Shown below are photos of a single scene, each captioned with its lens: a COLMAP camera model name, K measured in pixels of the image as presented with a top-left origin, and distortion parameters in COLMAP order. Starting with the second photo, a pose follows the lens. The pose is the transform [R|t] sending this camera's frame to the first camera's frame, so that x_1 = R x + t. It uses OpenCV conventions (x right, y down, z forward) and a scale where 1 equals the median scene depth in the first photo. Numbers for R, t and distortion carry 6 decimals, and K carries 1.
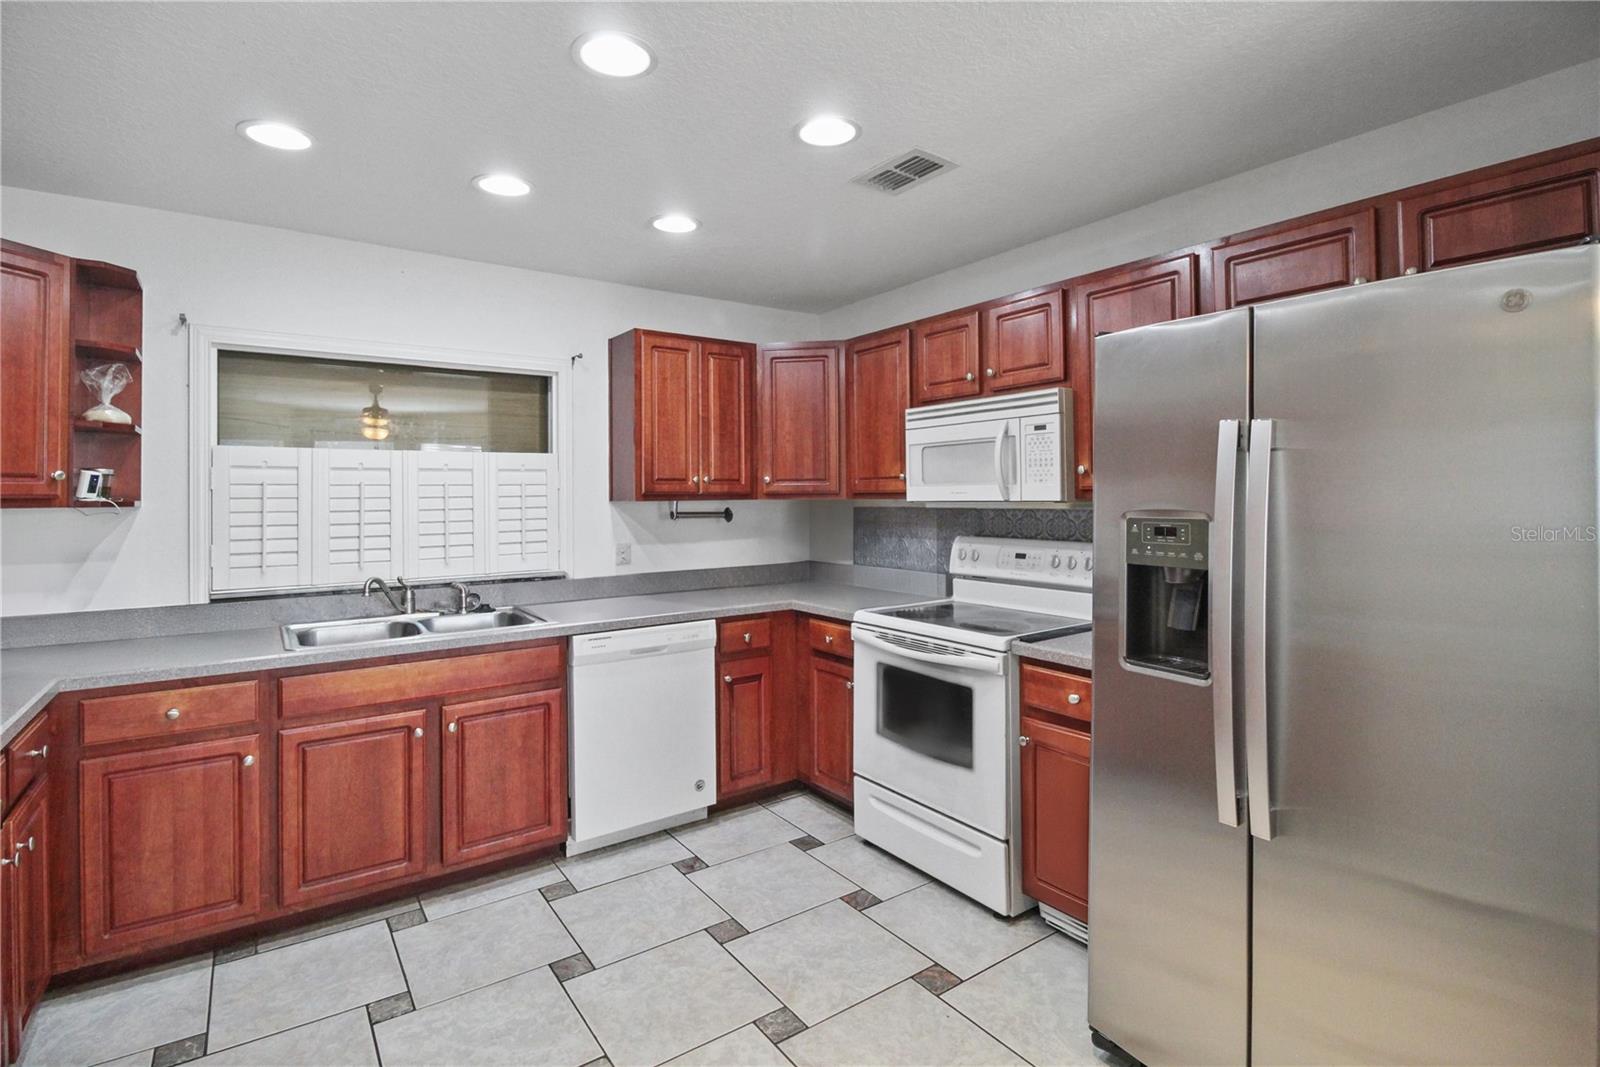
lens RADIAL K [[787.7, 0, 797.5], [0, 787.7, 492.7], [0, 0, 1]] dist [0.023026, -0.023892]
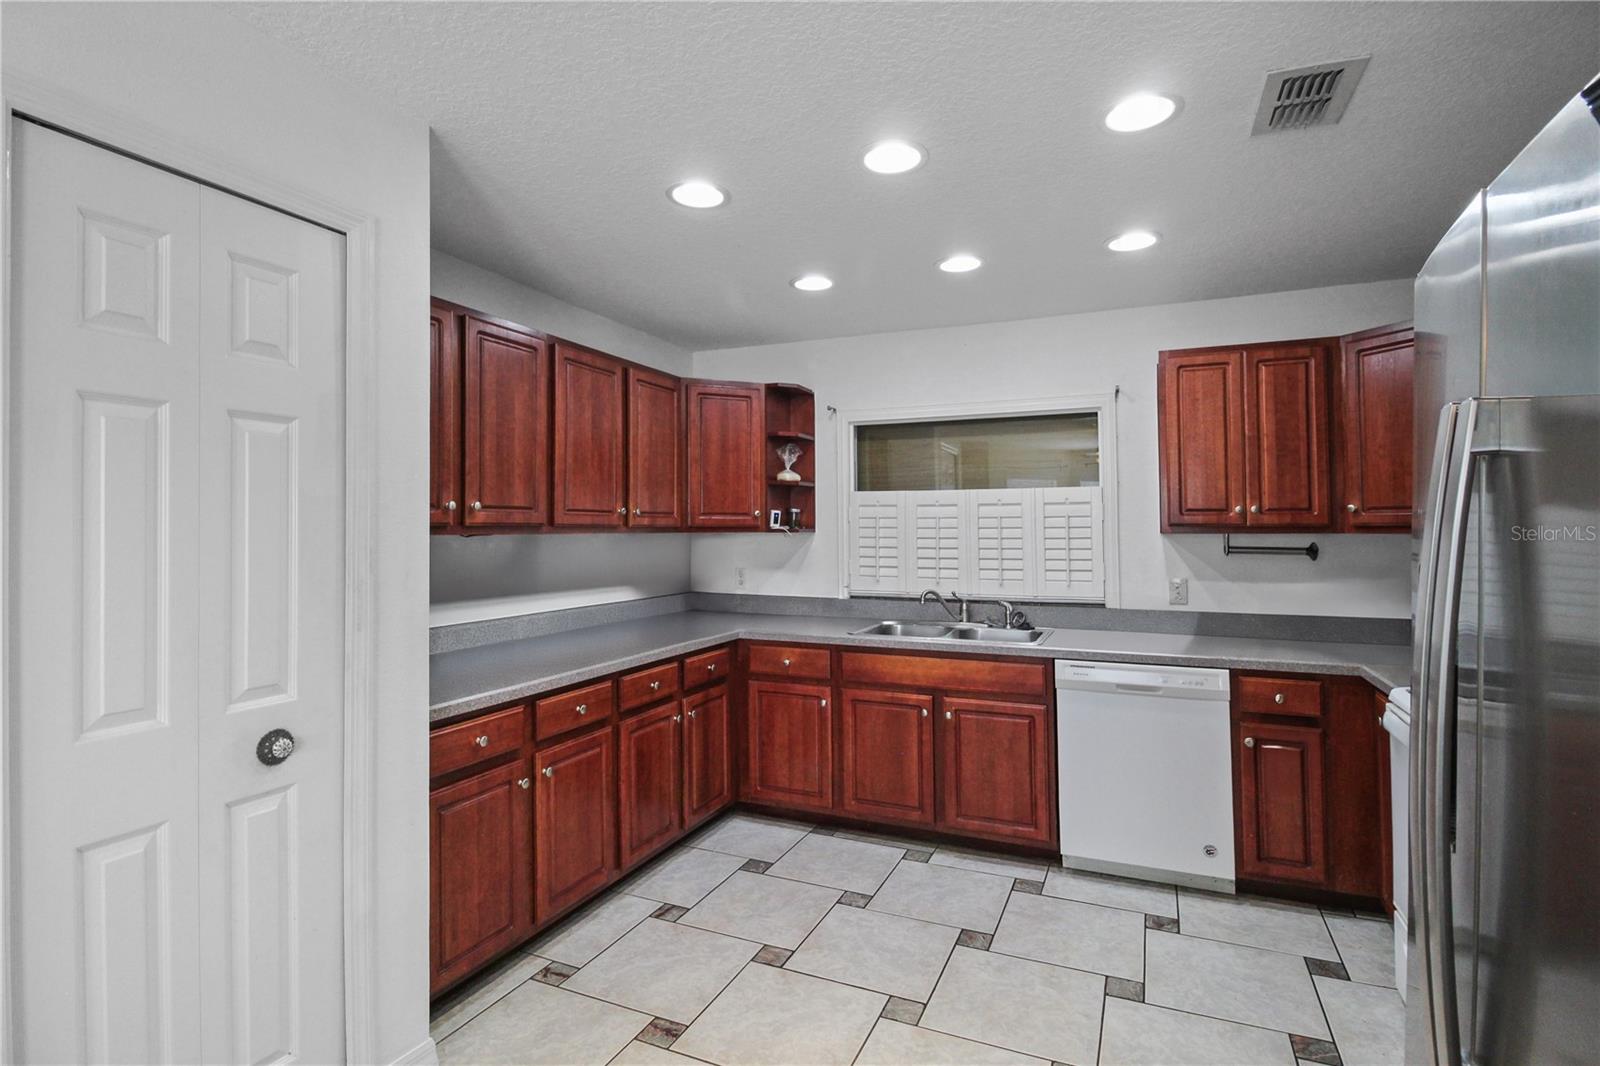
lens RADIAL K [[770.6, 0, 800.0], [0, 770.6, 533.0], [0, 0, 1]] dist [-0.002362, -0.000960]
pose [[0.518669, 0.011596, -0.854897, 0.418739], [-0.000543, 0.999912, 0.013234, -0.001939], [0.854975, -0.006400, 0.518629, 0.167911]]
